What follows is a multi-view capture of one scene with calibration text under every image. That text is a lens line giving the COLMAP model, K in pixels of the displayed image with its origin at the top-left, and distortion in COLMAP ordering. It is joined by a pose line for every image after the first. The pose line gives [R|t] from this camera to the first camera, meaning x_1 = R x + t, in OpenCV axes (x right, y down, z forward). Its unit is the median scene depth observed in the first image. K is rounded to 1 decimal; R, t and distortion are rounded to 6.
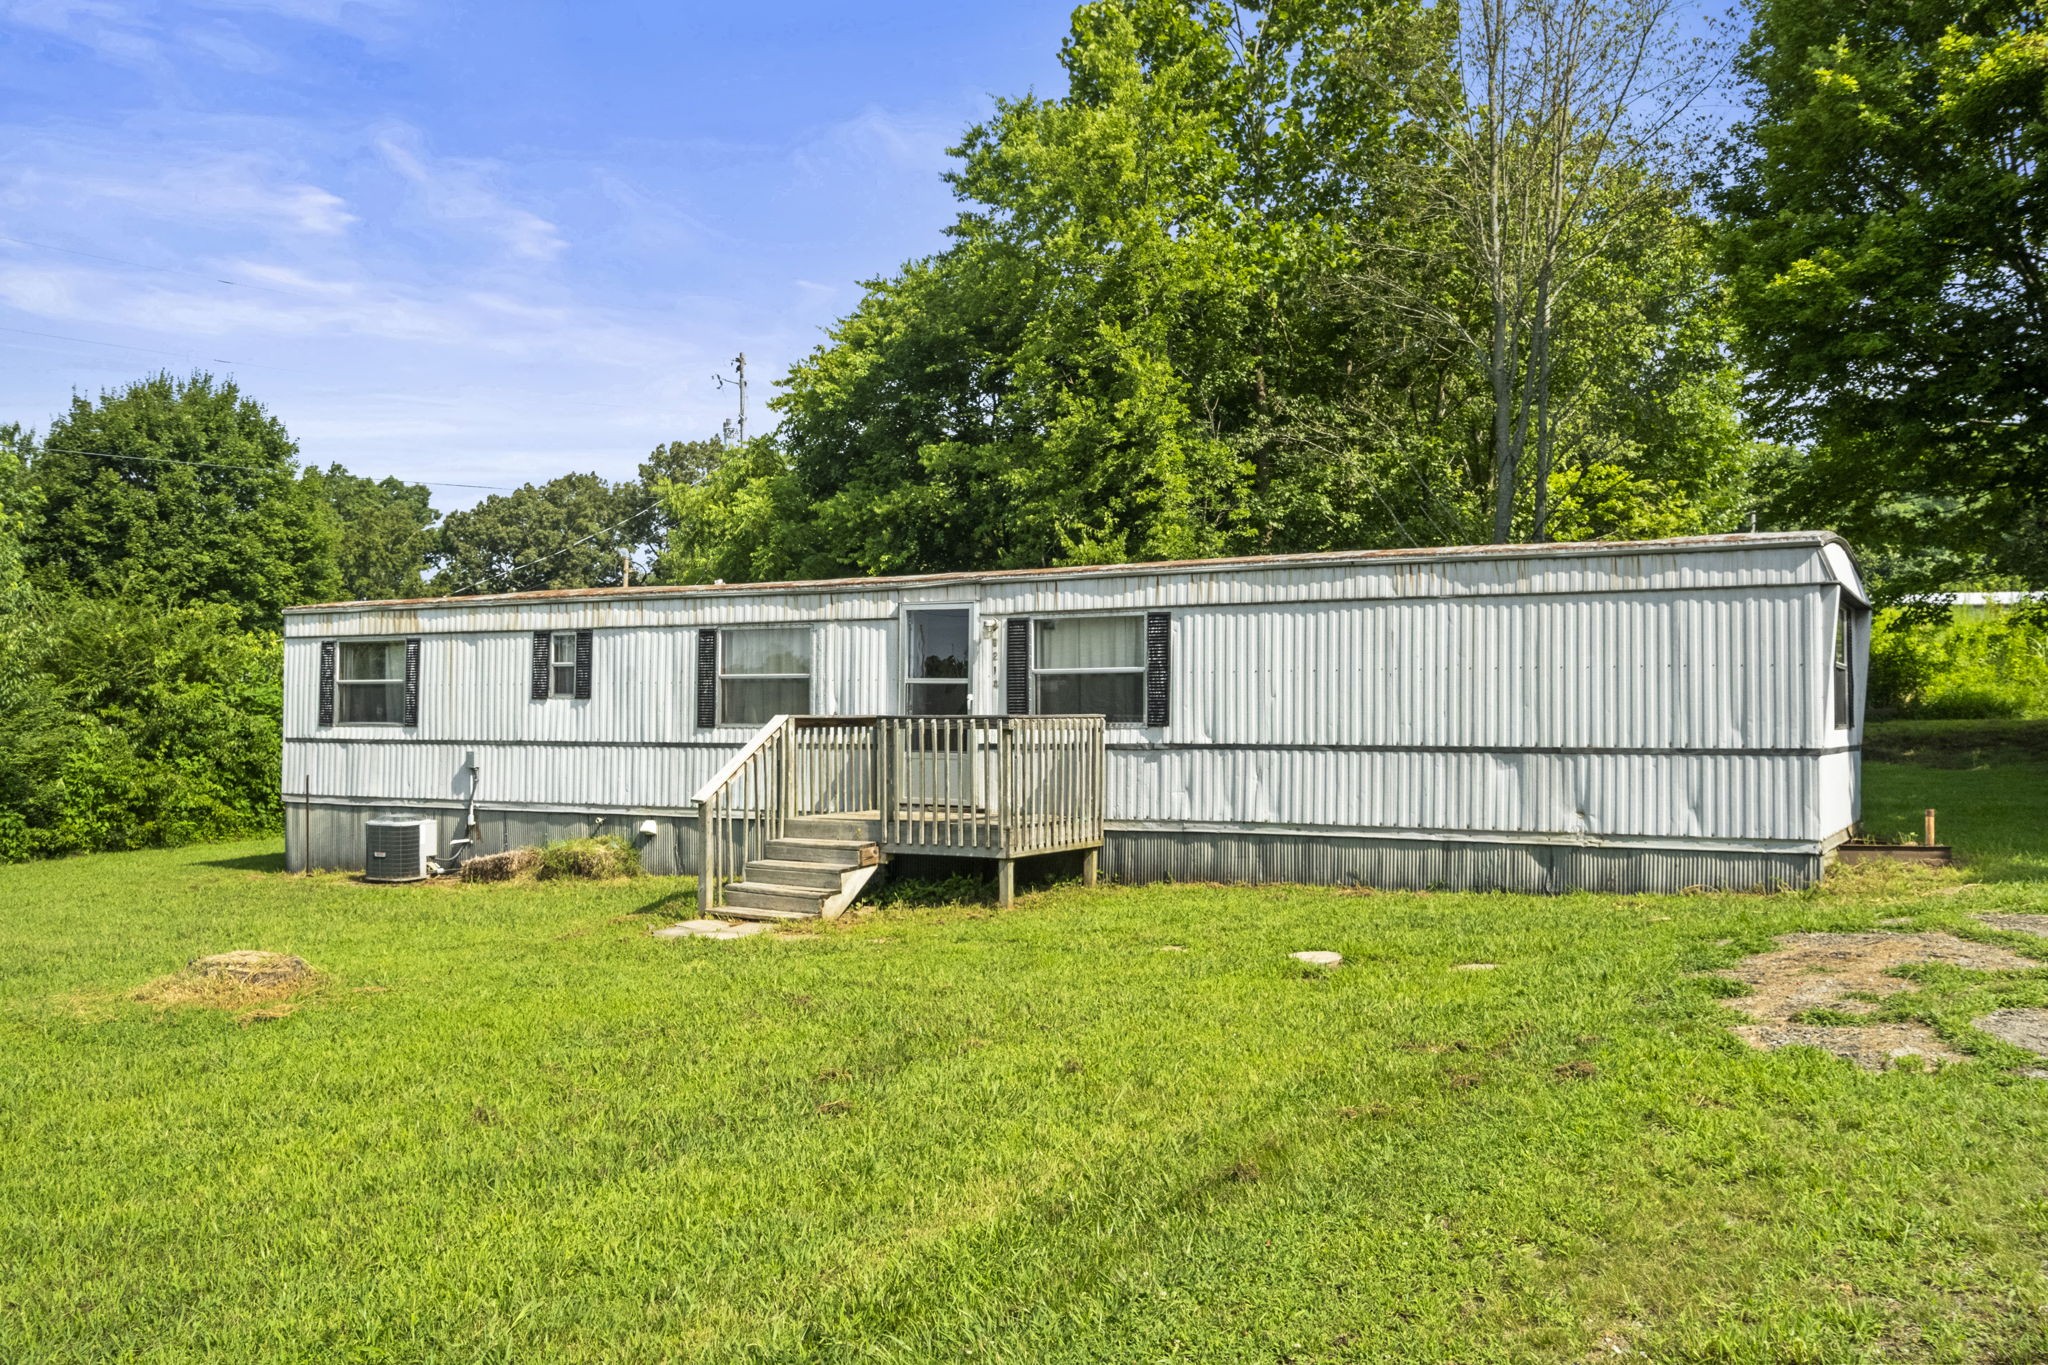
lens RADIAL K [[1773.1, 0, 1030.7], [0, 1773.1, 717.9], [0, 0, 1]] dist [0.013181, 0.003868]
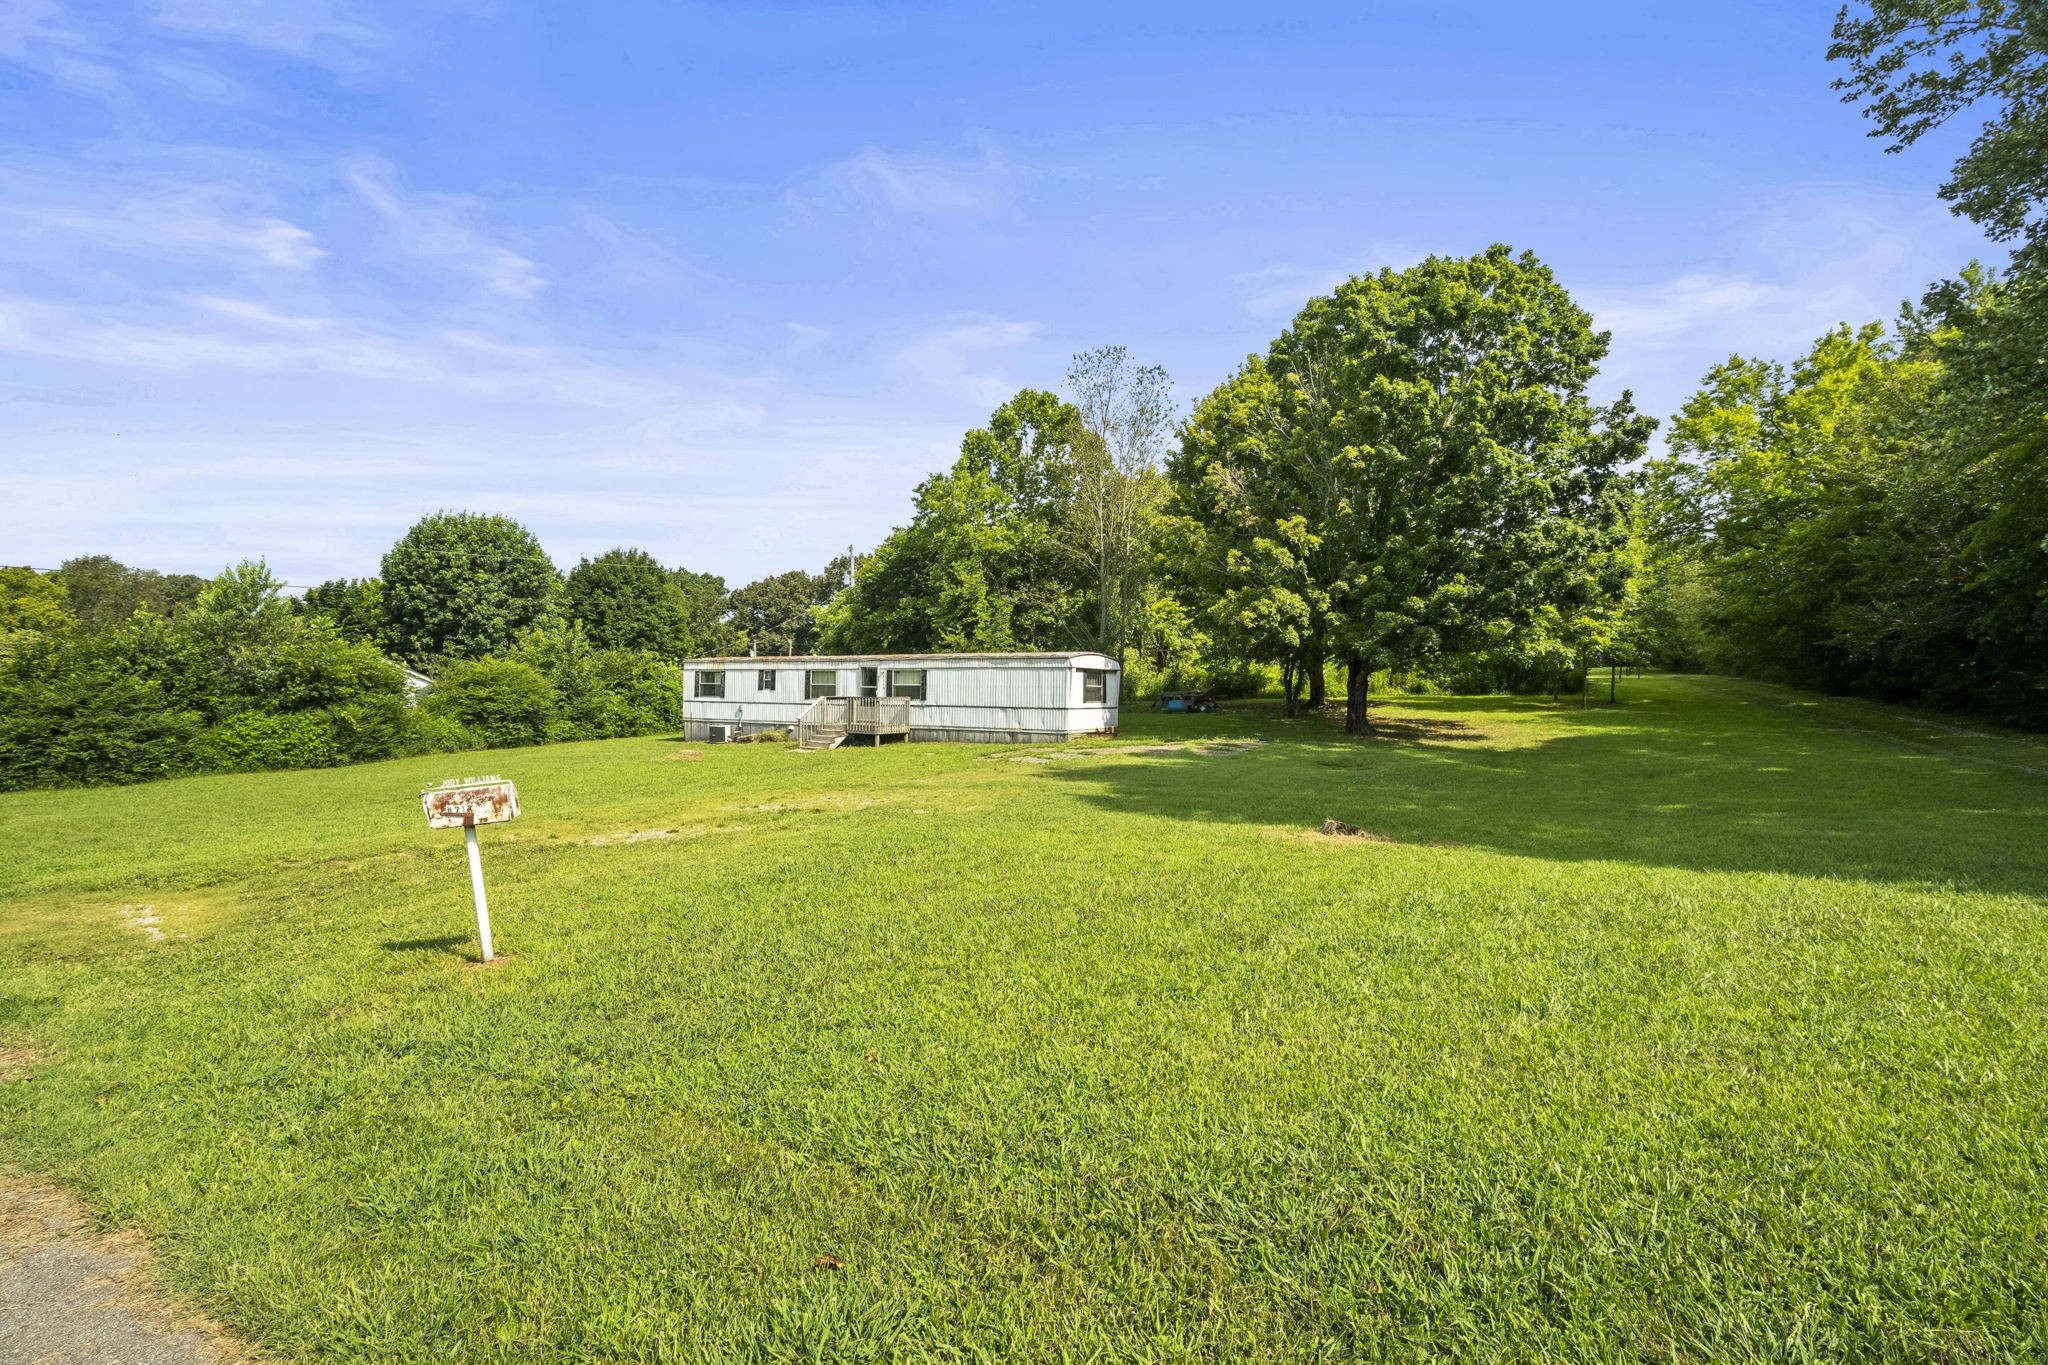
lens RADIAL K [[942.1, 0, 1025.5], [0, 942.1, 710.8], [0, 0, 1]] dist [0.001891, 0.000344]
pose [[0.999829, 0.009698, -0.015735, 0.301344], [-0.009337, 0.999695, 0.022865, -0.019298], [0.015952, -0.022714, 0.999615, -0.923633]]
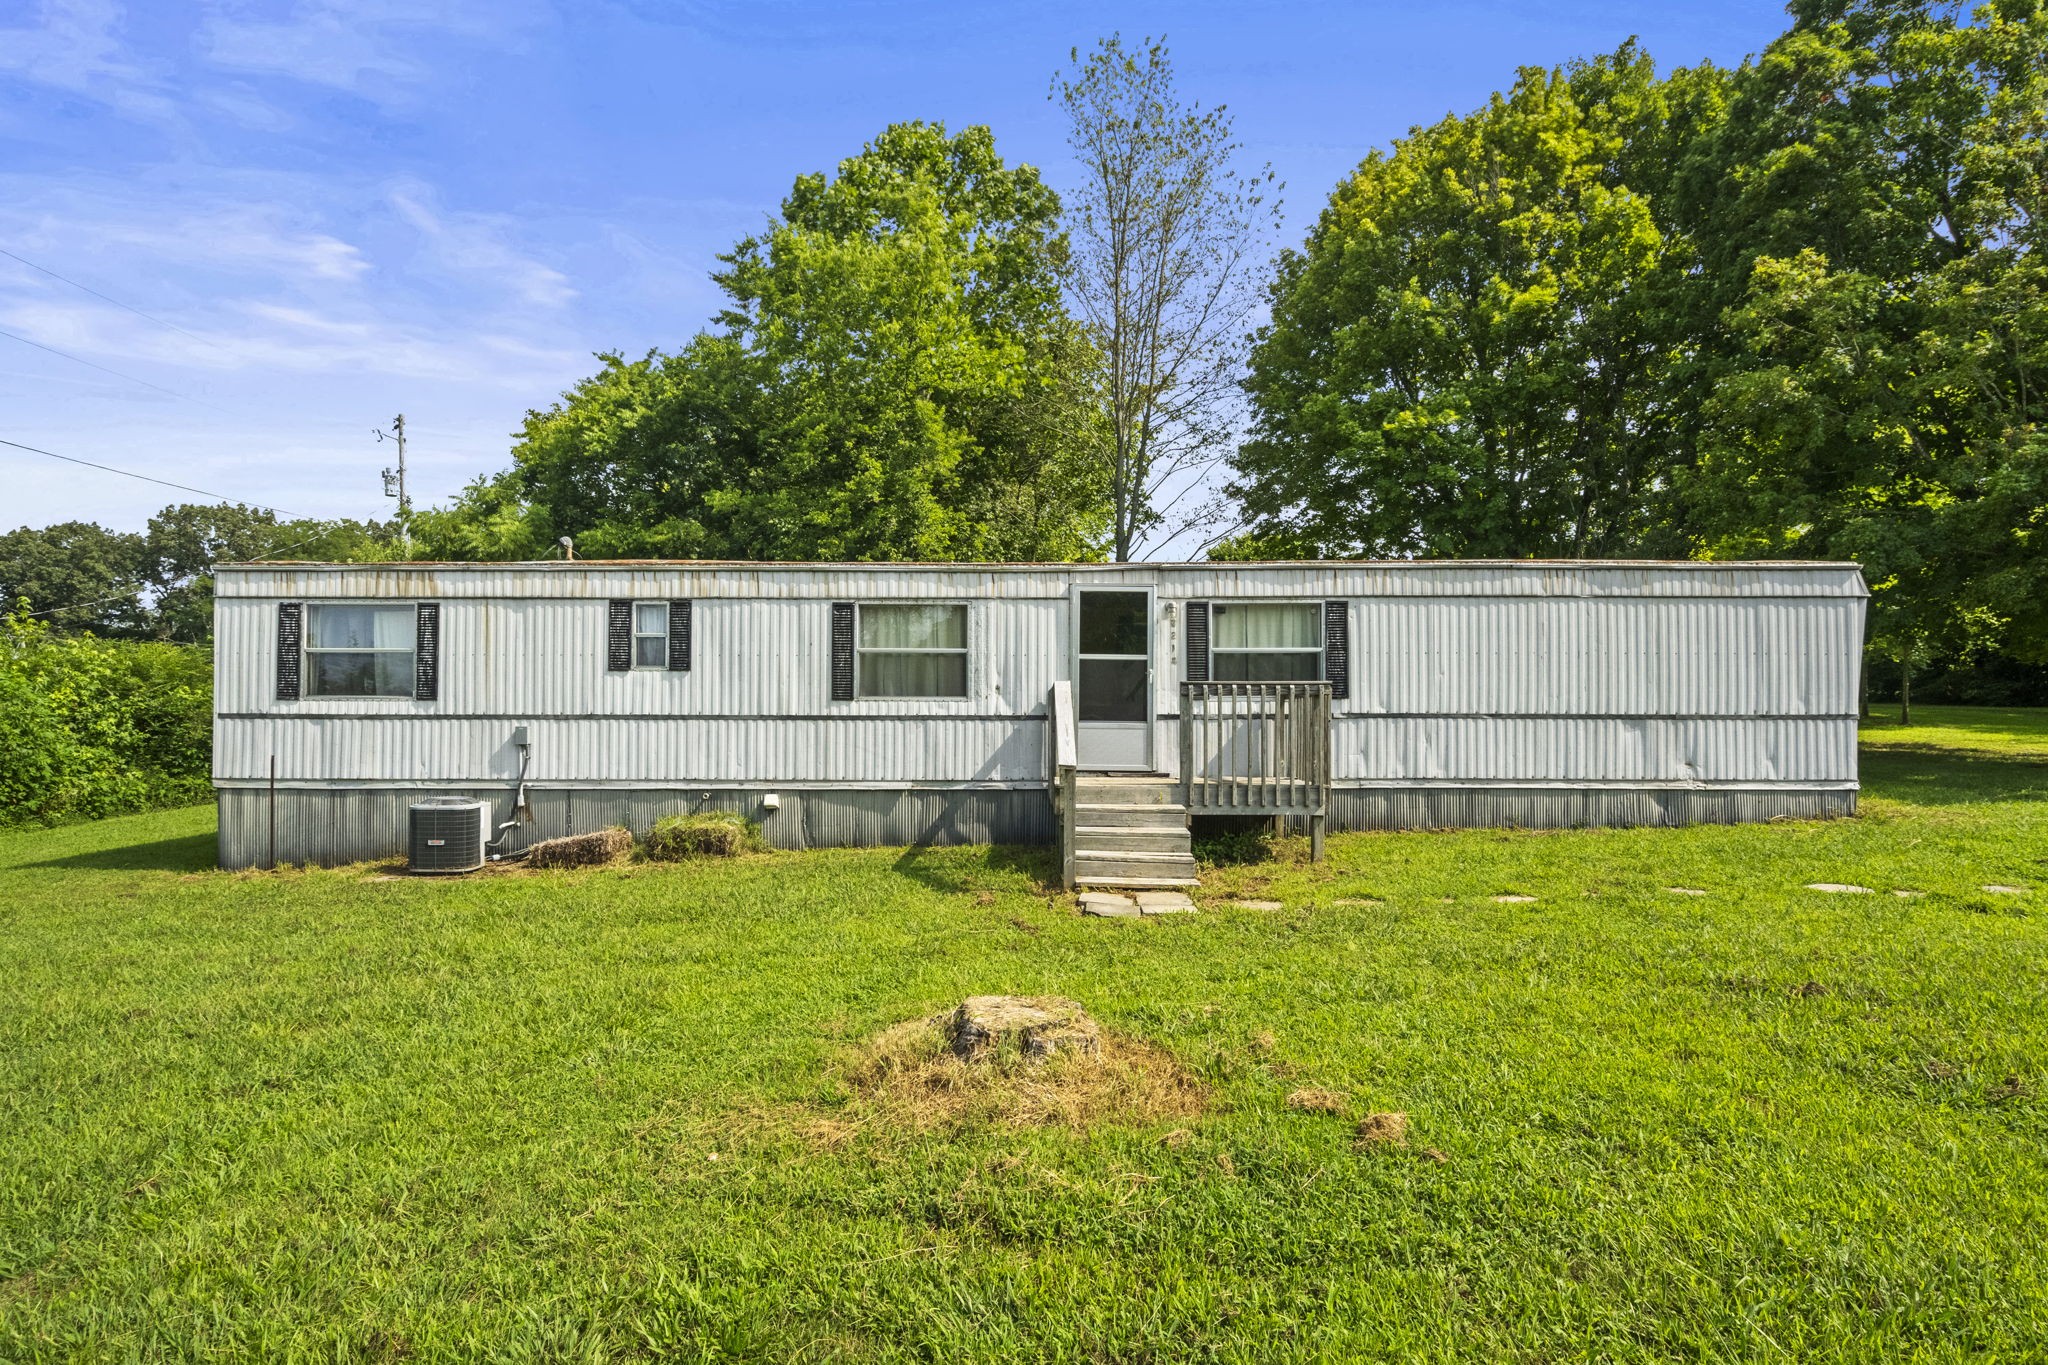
lens RADIAL K [[1069.3, 0, 1026.6], [0, 1069.3, 737.4], [0, 0, 1]] dist [0.002421, 0.001199]
pose [[0.874304, -0.001569, 0.485376, -0.425513], [-0.001683, 0.999979, 0.006265, 0.024888], [-0.485376, -0.006294, 0.874283, 0.459636]]
